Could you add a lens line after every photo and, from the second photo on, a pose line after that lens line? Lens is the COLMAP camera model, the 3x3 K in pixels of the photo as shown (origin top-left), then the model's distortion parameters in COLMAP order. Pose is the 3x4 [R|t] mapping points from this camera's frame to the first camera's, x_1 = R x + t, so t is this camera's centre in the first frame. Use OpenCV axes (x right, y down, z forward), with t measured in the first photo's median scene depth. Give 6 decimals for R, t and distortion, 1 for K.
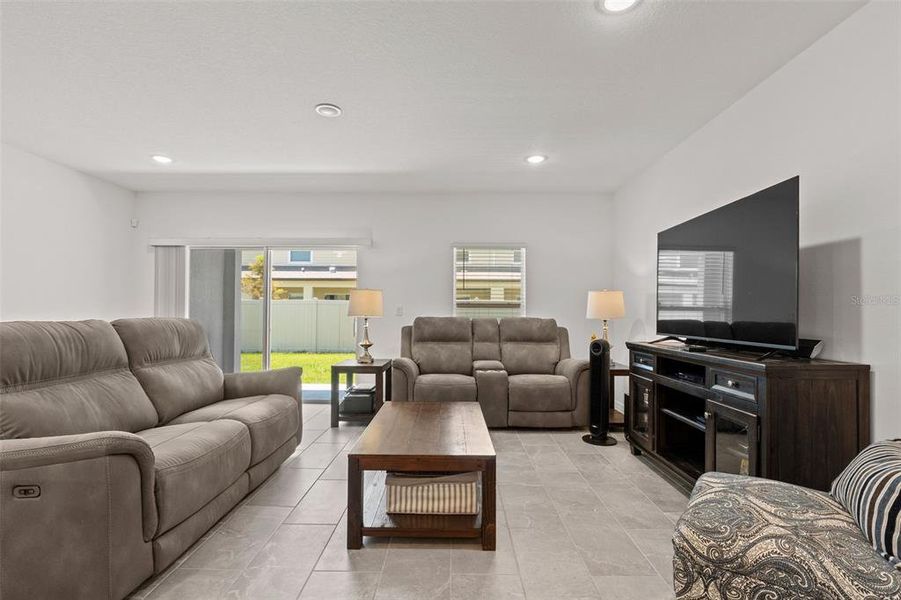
lens RADIAL K [[424.3, 0, 450.7], [0, 424.3, 304.7], [0, 0, 1]] dist [-0.006793, -0.000395]
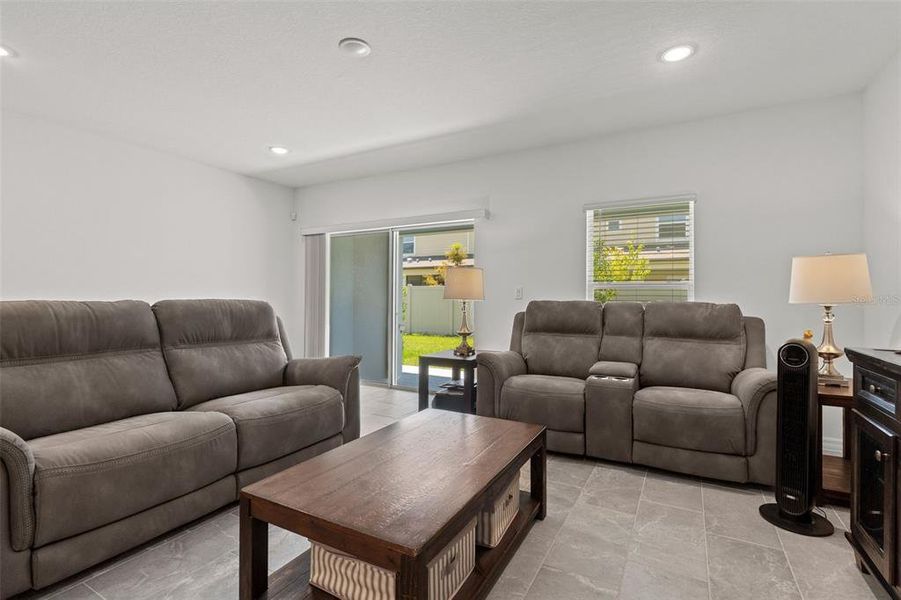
lens RADIAL K [[424.3, 0, 455.4], [0, 424.3, 294.1], [0, 0, 1]] dist [-0.006793, -0.000395]
pose [[0.880139, -0.005787, -0.474681, 0.199652], [0.008959, 0.999950, 0.004421, 0.013261], [0.474632, -0.008144, 0.880147, 0.267792]]
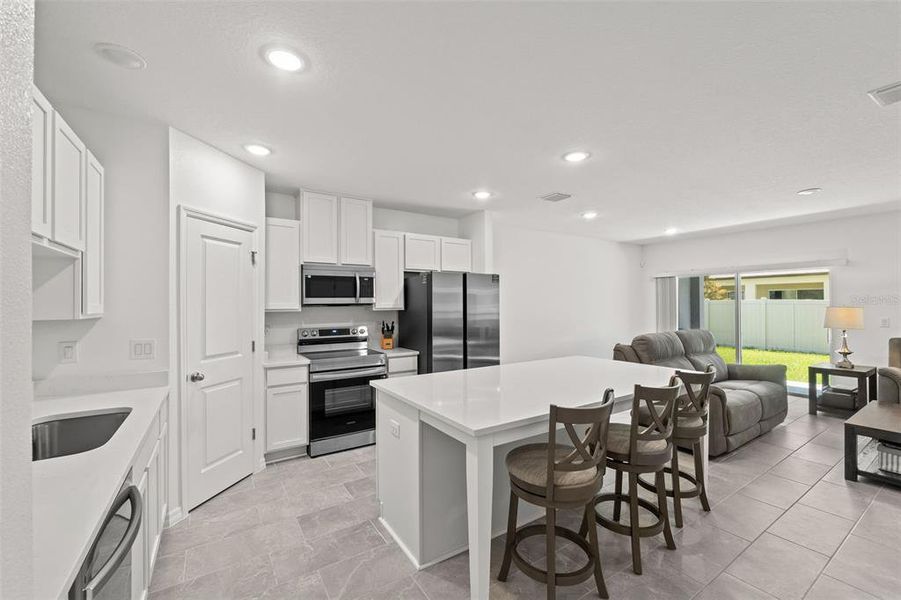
lens RADIAL K [[370.3, 0, 450.0], [0, 370.3, 301.0], [0, 0, 1]] dist [-0.012284, 0.000166]
pose [[0.549005, -0.016400, -0.835658, 0.055789], [0.023600, 0.999713, -0.004115, -0.078460], [0.835485, -0.017463, 0.549235, -0.530998]]
